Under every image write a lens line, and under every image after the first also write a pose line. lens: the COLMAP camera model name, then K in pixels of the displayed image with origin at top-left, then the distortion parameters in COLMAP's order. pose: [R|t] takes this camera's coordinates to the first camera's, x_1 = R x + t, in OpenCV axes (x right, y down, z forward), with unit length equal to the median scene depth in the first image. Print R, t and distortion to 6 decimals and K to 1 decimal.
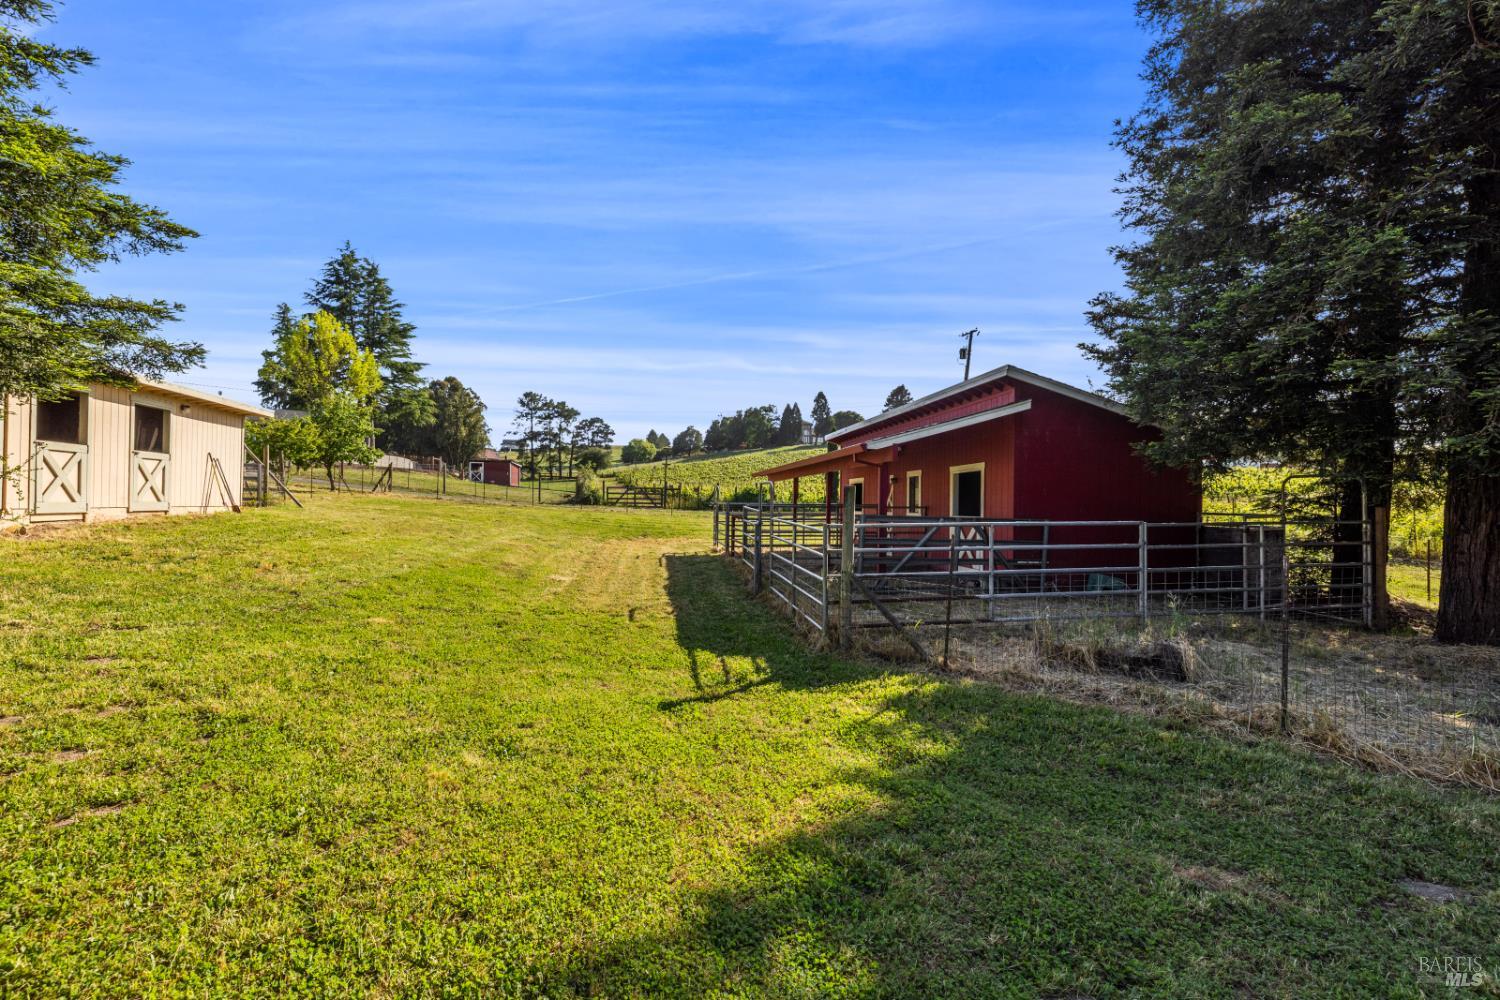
lens RADIAL K [[641.2, 0, 758.8], [0, 641.2, 508.1], [0, 0, 1]] dist [0.000141, 0.001541]
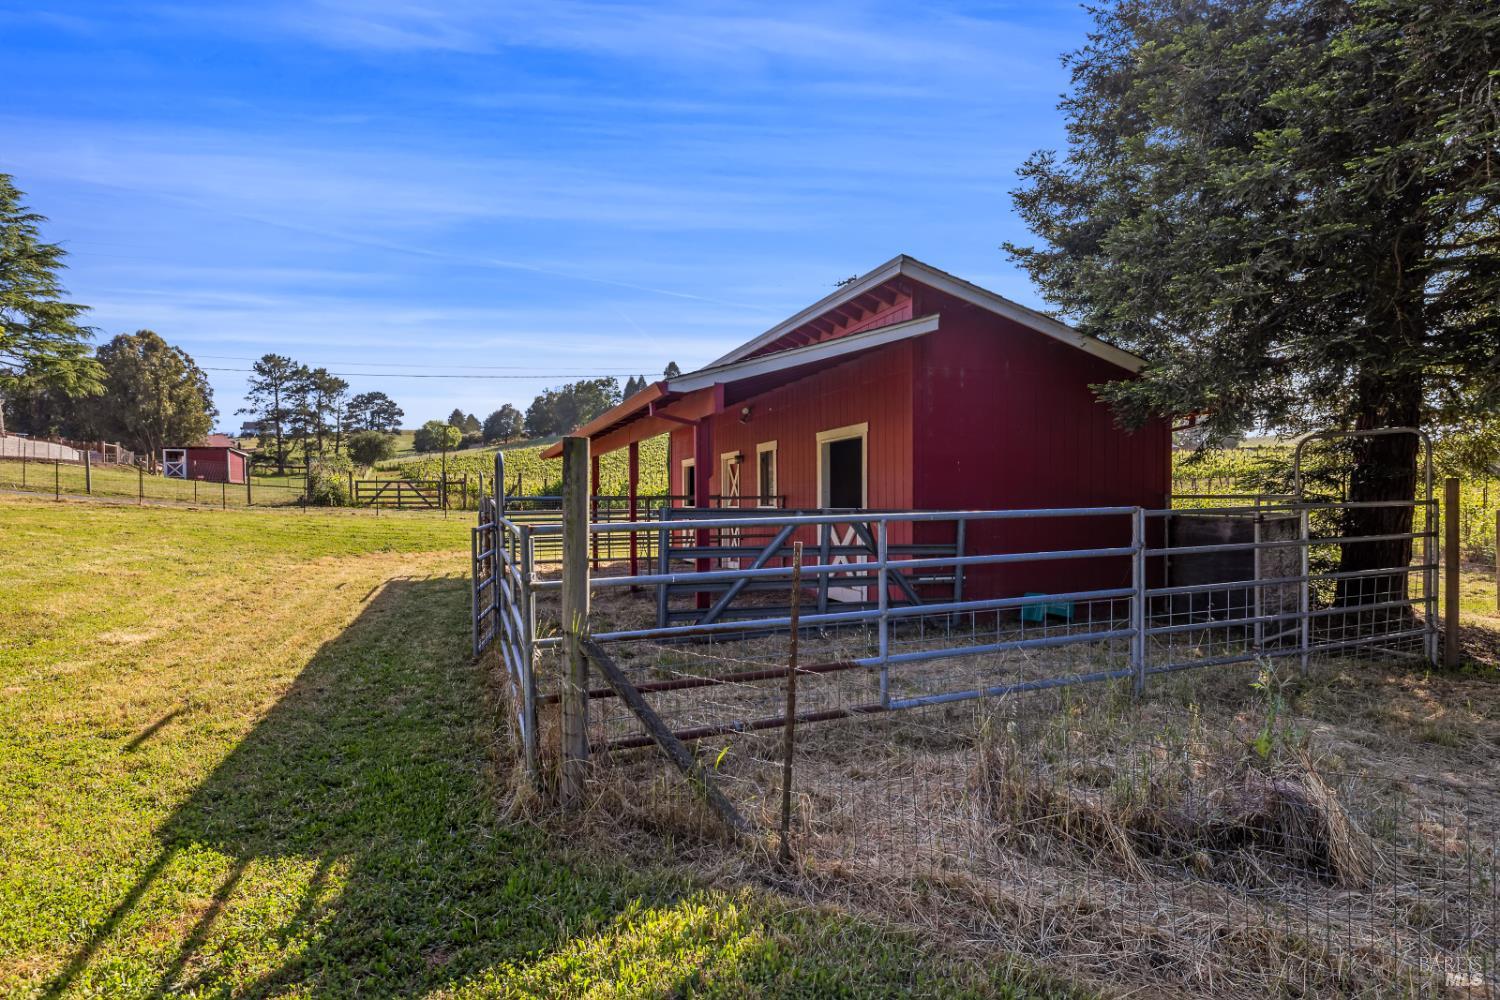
lens RADIAL K [[792.6, 0, 745.9], [0, 792.6, 529.1], [0, 0, 1]] dist [-0.004726, 0.000779]
pose [[0.982775, -0.025115, 0.183091, 0.083944], [0.019832, 0.999334, 0.030628, 0.007516], [-0.183738, -0.026469, 0.982619, 0.238074]]
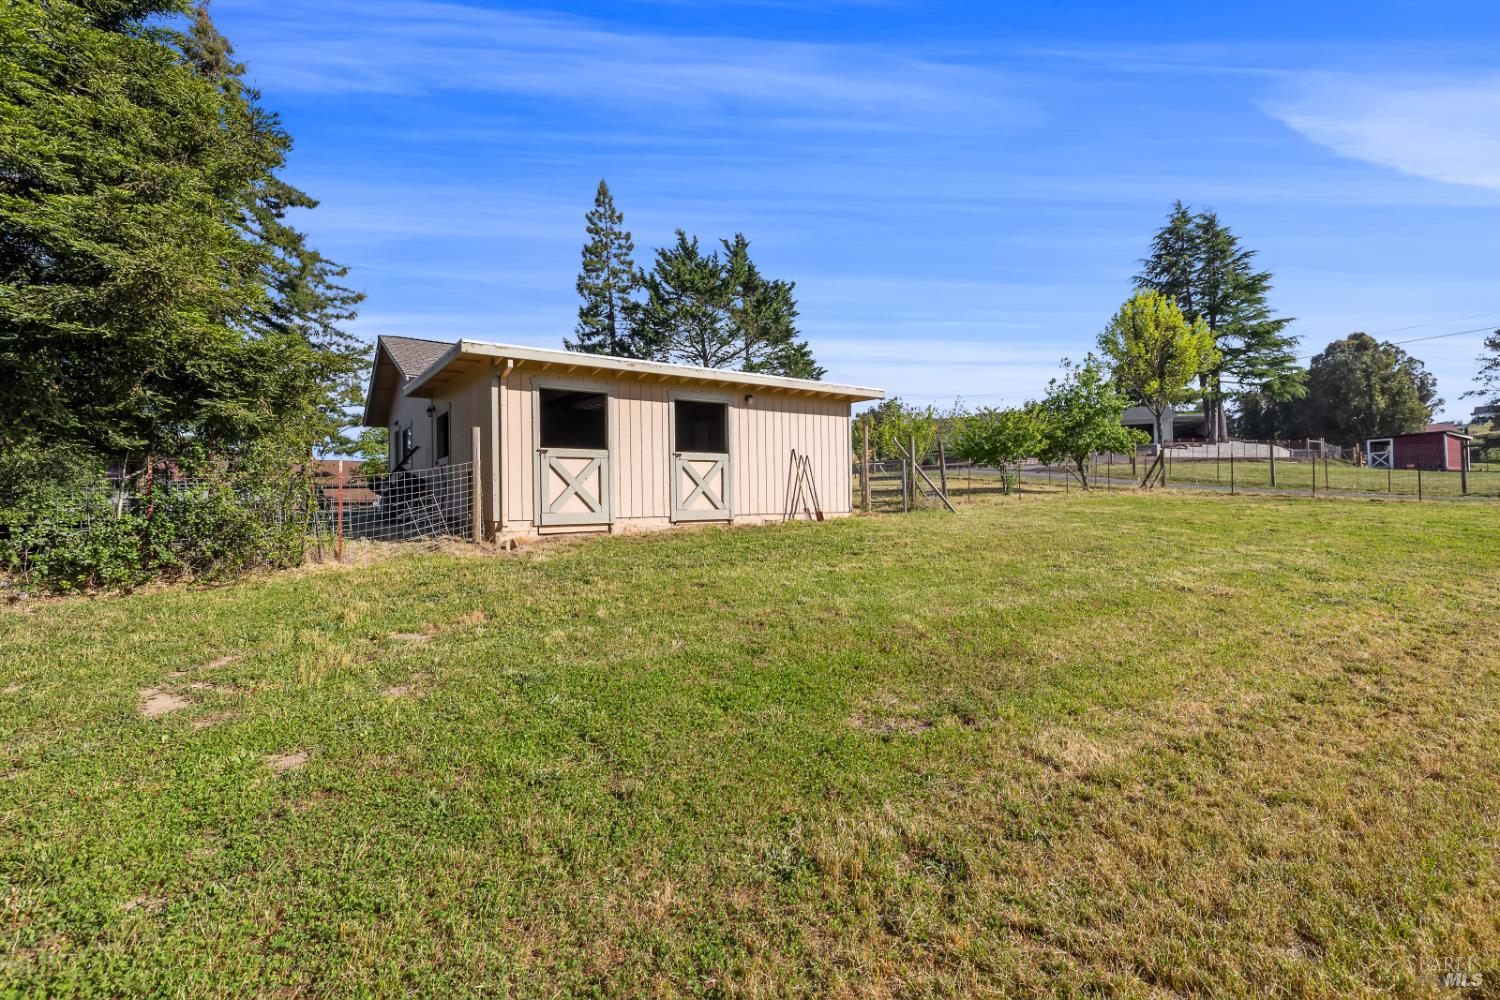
lens RADIAL K [[680.8, 0, 747.6], [0, 680.8, 497.5], [0, 0, 1]] dist [-0.008426, 0.003104]
pose [[0.360804, -0.035298, -0.931973, -0.057824], [0.018320, 0.999359, -0.030758, 0.003182], [0.932462, -0.005977, 0.361219, 0.688667]]
